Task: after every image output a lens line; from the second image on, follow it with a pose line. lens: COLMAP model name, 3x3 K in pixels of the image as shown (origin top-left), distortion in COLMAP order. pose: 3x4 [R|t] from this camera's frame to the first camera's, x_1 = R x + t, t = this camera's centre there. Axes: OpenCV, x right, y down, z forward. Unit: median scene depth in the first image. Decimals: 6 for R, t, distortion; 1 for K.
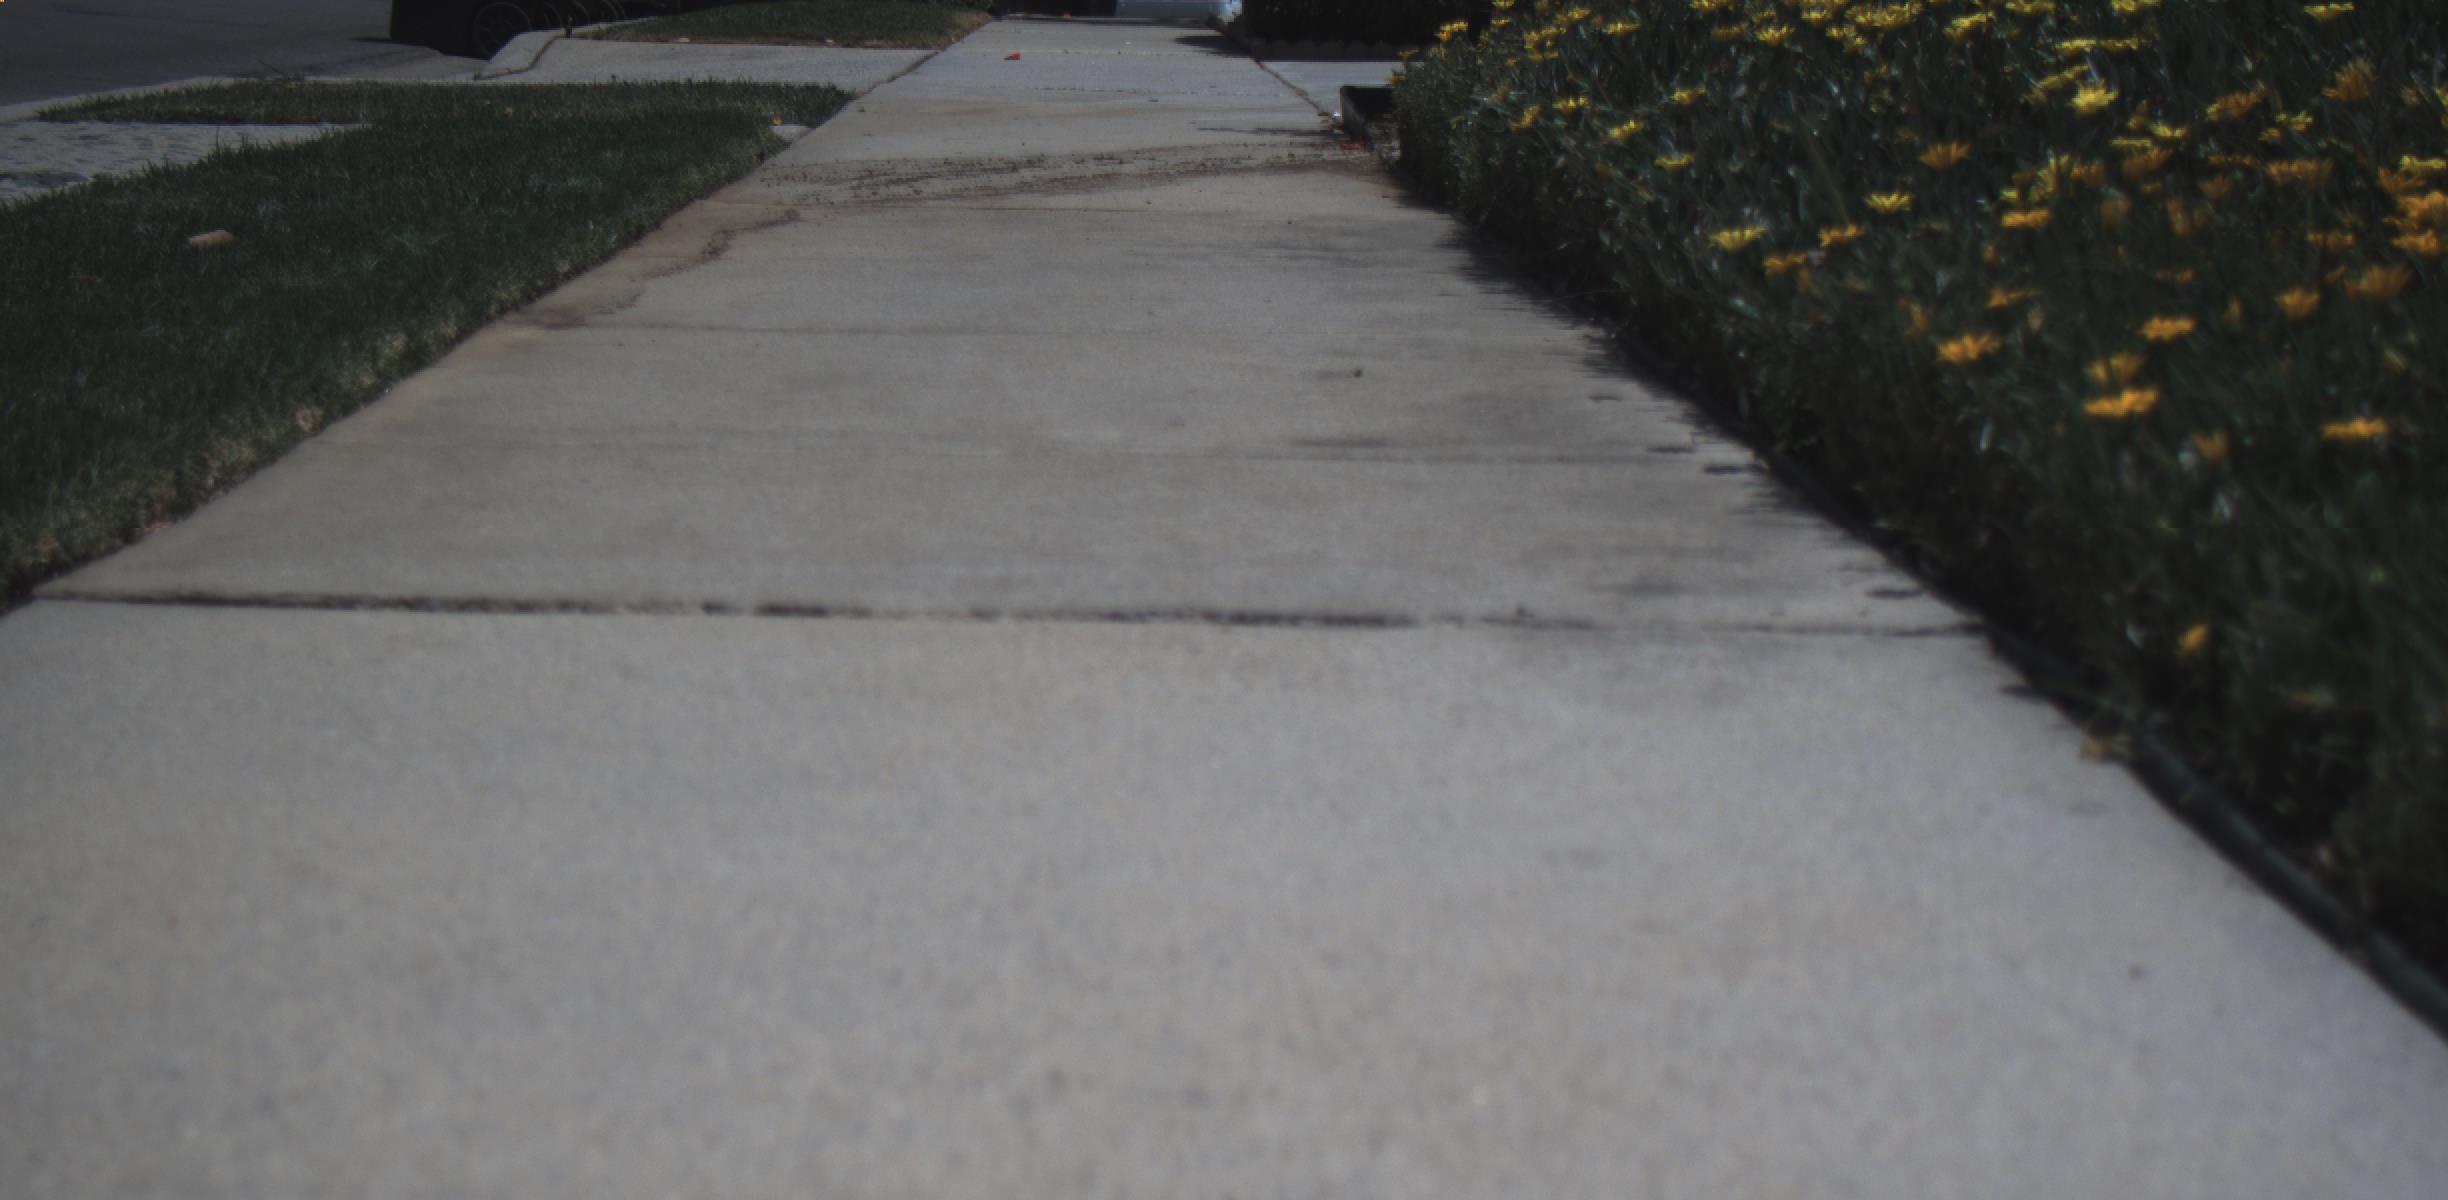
lens RADIAL K [[4215.1, 0, 1264.3], [0, 4215.1, 606.1], [0, 0, 1]] dist [-0.168559, 0.933975]
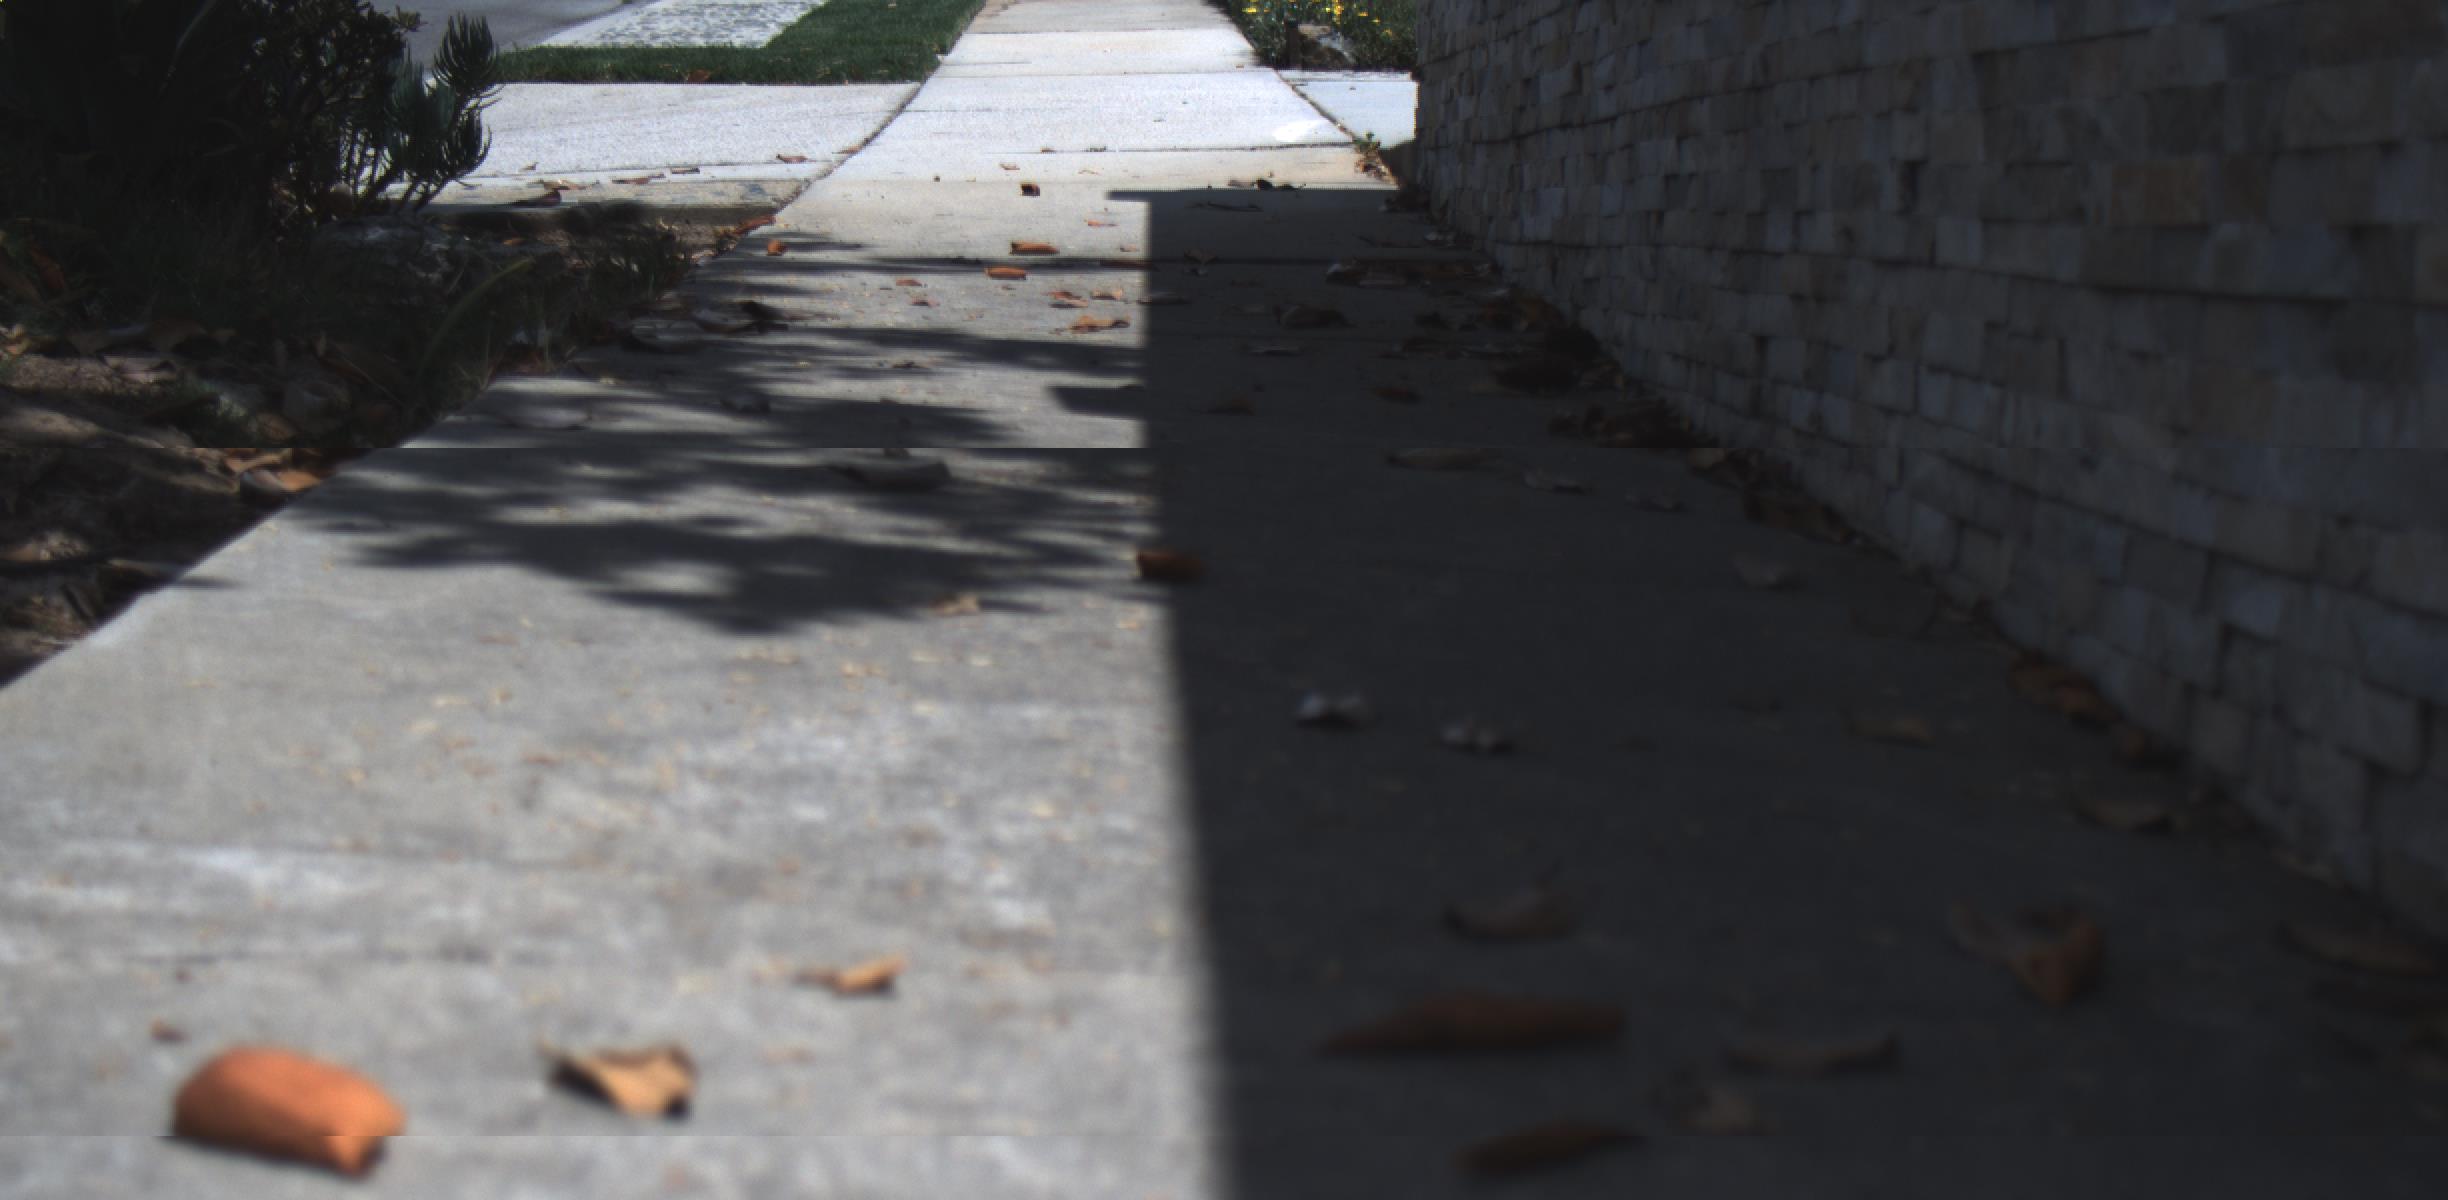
lens RADIAL K [[4215.1, 0, 1264.3], [0, 4215.1, 606.1], [0, 0, 1]] dist [-0.168559, 0.933975]
pose [[0.999055, -0.043390, -0.002514, 0.077066], [0.043439, 0.998757, 0.024454, 0.325809], [0.001449, -0.024540, 0.999698, -2.451219]]
